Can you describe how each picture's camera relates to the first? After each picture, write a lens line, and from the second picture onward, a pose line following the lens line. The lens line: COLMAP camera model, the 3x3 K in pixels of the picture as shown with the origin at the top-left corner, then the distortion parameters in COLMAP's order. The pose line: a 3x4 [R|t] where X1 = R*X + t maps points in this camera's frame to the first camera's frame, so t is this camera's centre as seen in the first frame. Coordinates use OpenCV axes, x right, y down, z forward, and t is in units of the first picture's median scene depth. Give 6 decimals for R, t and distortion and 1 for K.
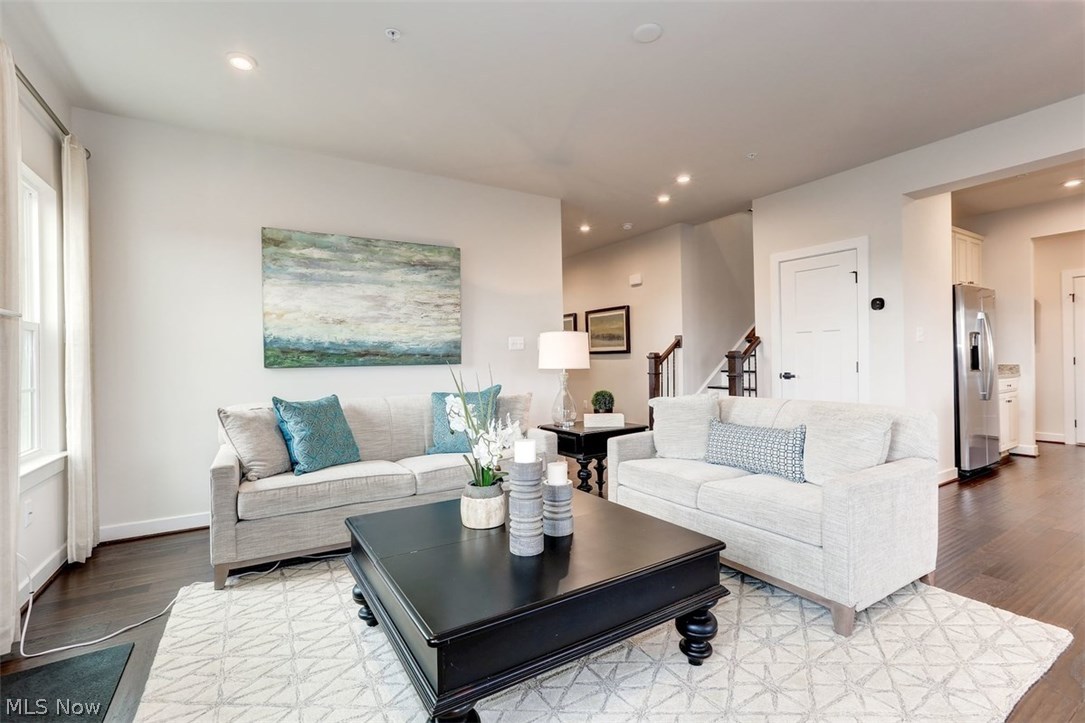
lens RADIAL K [[488.2, 0, 558.5], [0, 488.2, 360.5], [0, 0, 1]] dist [0.000460, 0.000198]
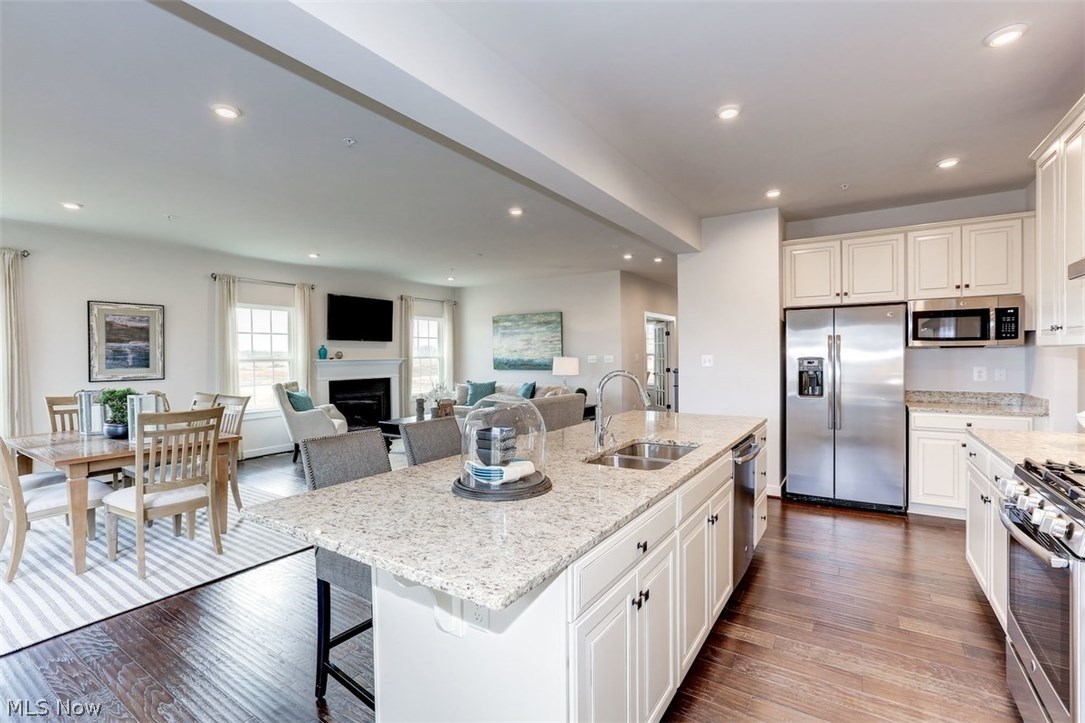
lens RADIAL K [[482.5, 0, 542.5], [0, 482.5, 361.5], [0, 0, 1]] dist [0.000163, 0.000065]
pose [[0.434908, 0.022225, -0.900201, 1.687087], [-0.005492, 0.999742, 0.022030, -0.078576], [0.900458, -0.004637, 0.434918, 0.088732]]
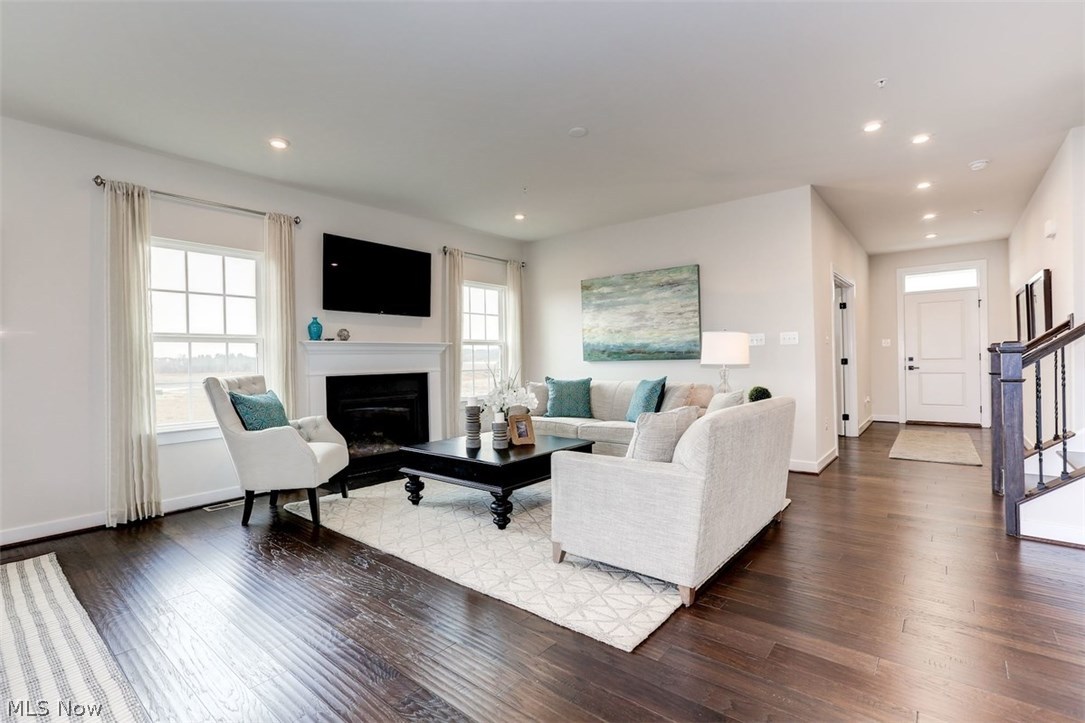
lens RADIAL K [[488.2, 0, 558.5], [0, 488.2, 360.5], [0, 0, 1]] dist [0.000460, 0.000198]
pose [[0.367079, 0.008103, -0.930155, 0.886929], [0.002197, 0.999952, 0.009577, -0.002876], [0.930187, -0.005559, 0.367043, 0.250859]]
